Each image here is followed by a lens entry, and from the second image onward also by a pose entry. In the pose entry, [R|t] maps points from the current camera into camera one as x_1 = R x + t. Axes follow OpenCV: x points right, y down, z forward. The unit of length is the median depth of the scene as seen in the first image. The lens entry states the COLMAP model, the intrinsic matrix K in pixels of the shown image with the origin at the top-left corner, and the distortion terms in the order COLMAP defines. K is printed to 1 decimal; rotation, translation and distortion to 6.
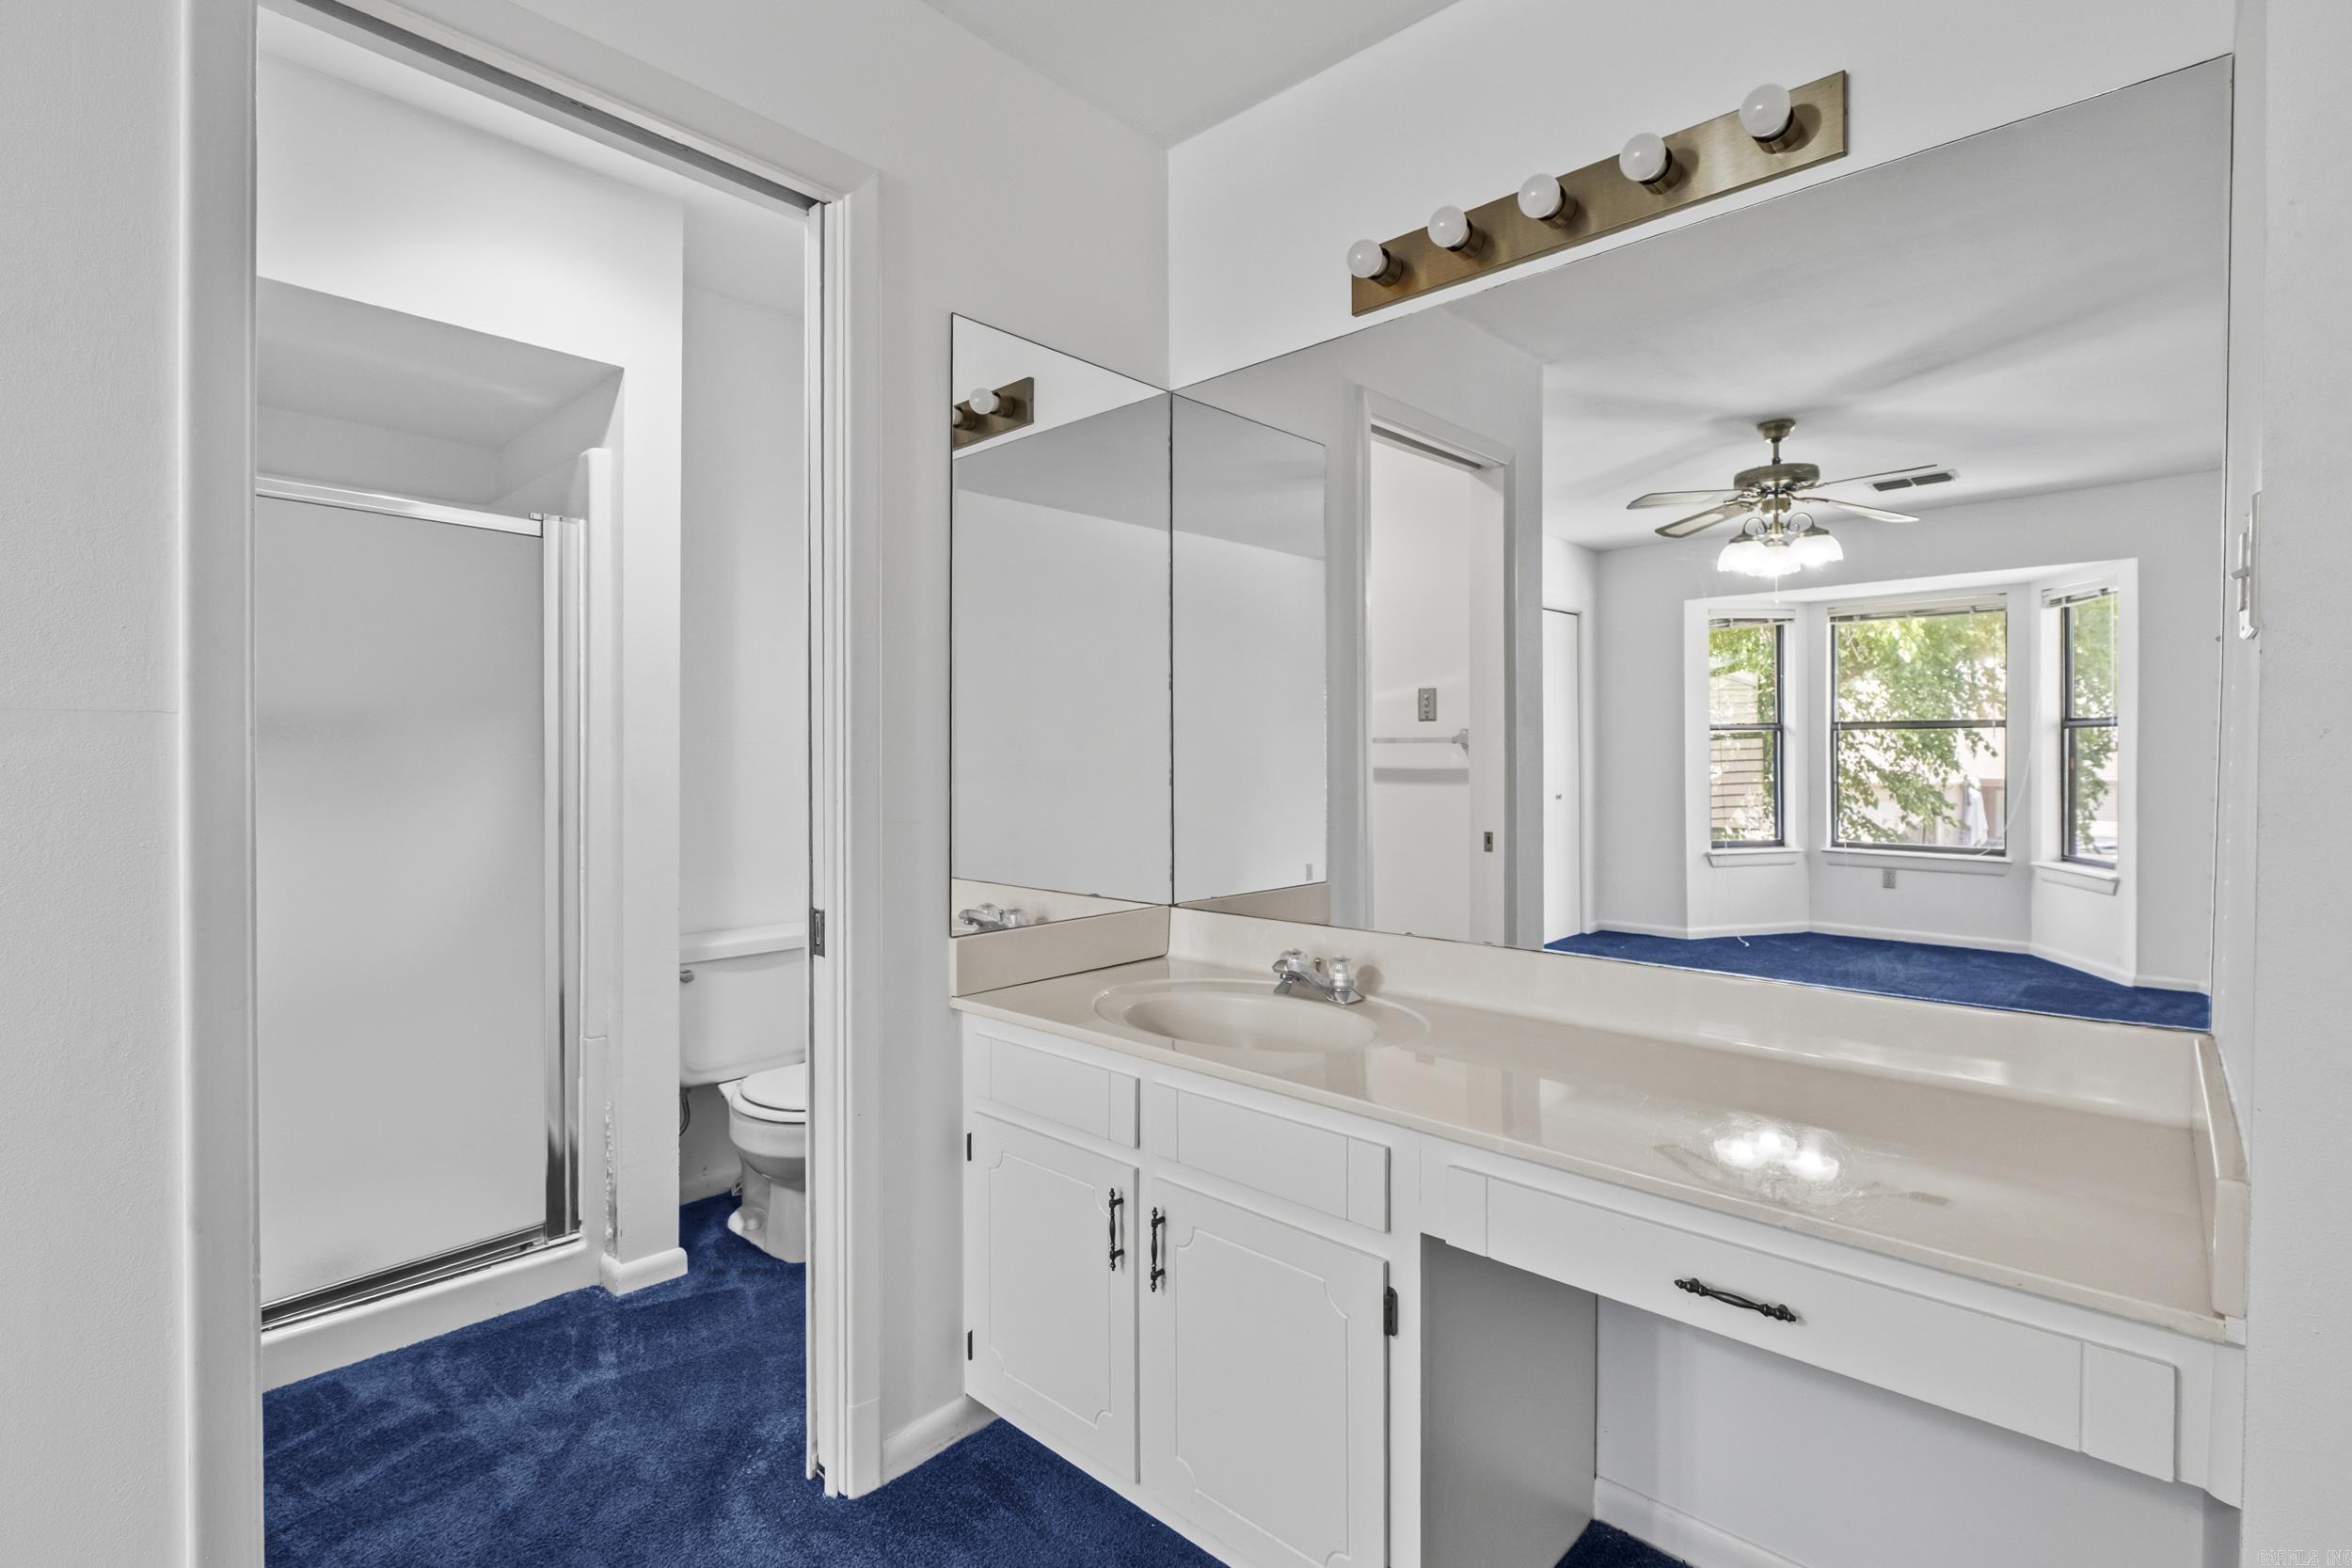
lens RADIAL K [[1055.5, 0, 1194.0], [0, 1055.5, 778.4], [0, 0, 1]] dist [-0.011074, 0.001391]
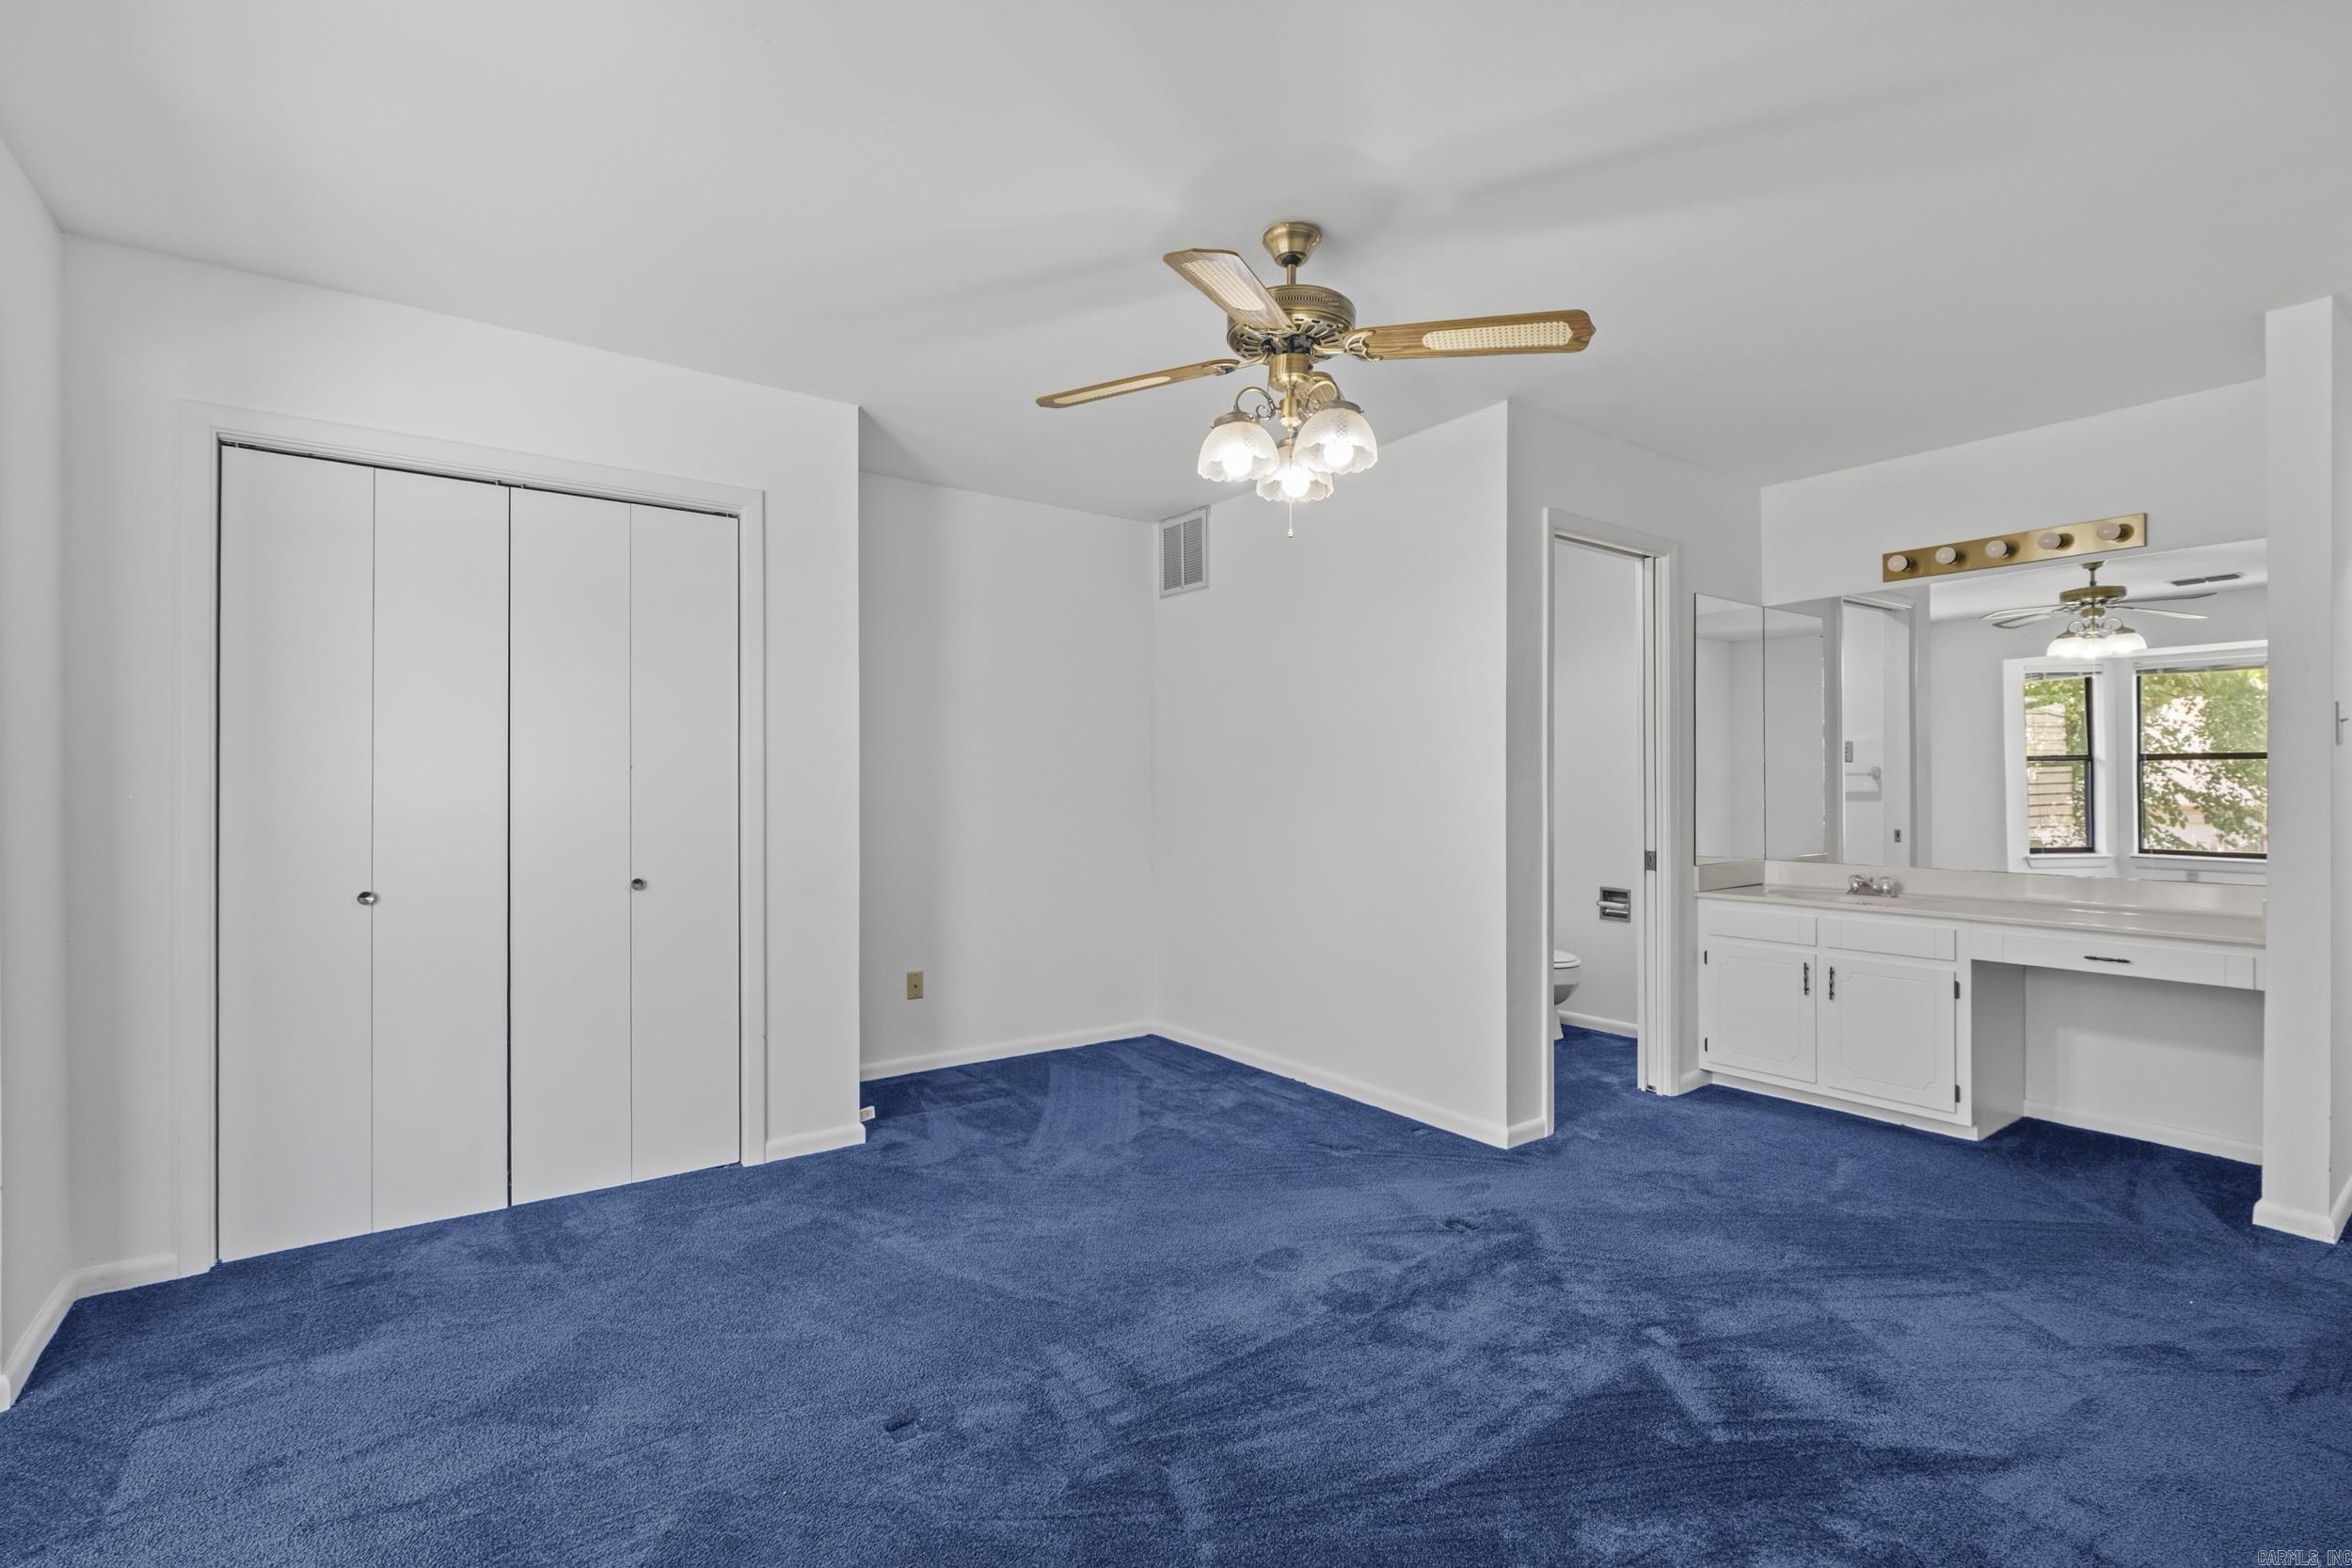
lens RADIAL K [[1055.5, 0, 1159.3], [0, 1055.5, 781.9], [0, 0, 1]] dist [-0.011074, 0.001391]
pose [[0.978930, 0.000272, -0.204196, -0.286172], [-0.003357, 0.999885, -0.014763, 0.001741], [0.204169, 0.015137, 0.978819, -0.468506]]
